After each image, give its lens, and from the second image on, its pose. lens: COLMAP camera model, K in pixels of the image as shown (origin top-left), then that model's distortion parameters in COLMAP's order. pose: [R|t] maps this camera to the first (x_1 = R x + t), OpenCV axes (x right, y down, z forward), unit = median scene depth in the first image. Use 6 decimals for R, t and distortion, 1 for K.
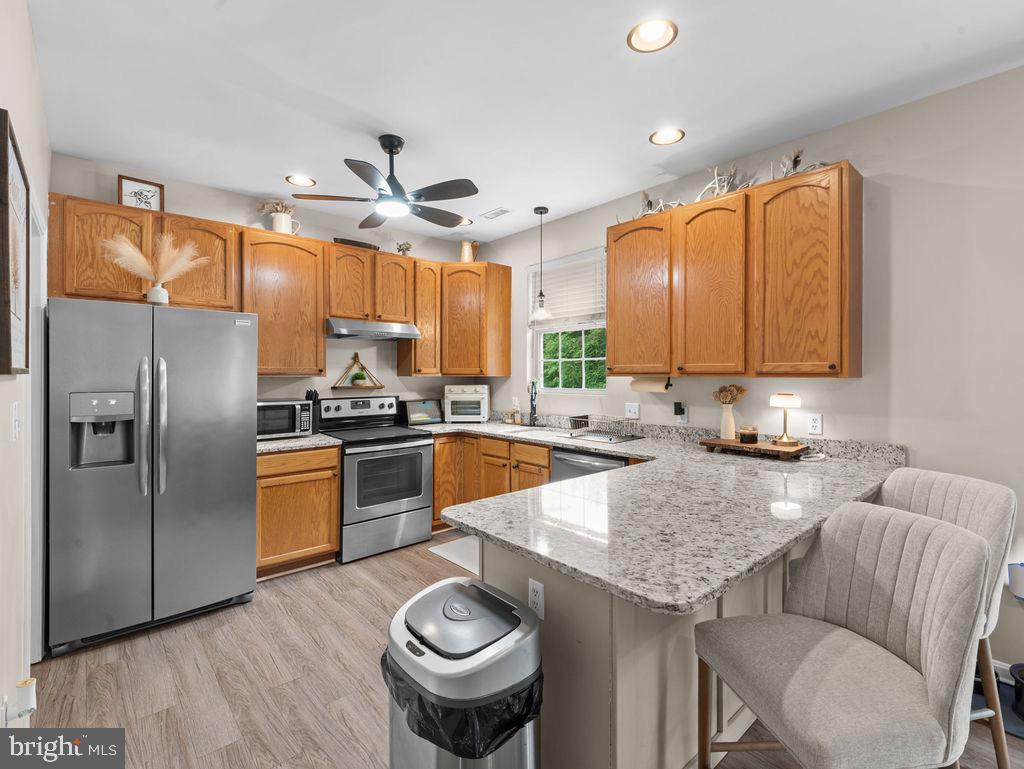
lens RADIAL K [[474.2, 0, 513.0], [0, 474.2, 378.4], [0, 0, 1]] dist [-0.000759, -0.000485]
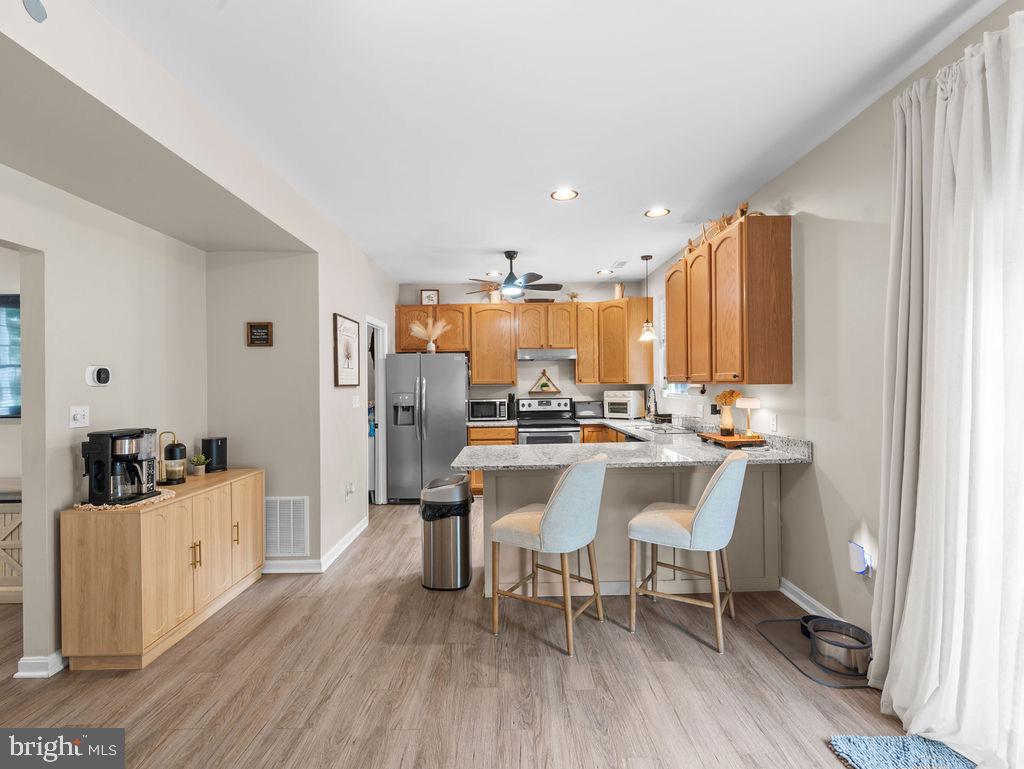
lens RADIAL K [[476.1, 0, 512.0], [0, 476.1, 384.5], [0, 0, 1]] dist [0.000502, -0.000422]
pose [[0.748934, -0.007985, -0.662597, 0.648298], [0.008052, 0.999963, -0.002950, -0.001740], [0.662596, -0.003126, 0.748971, -0.234037]]
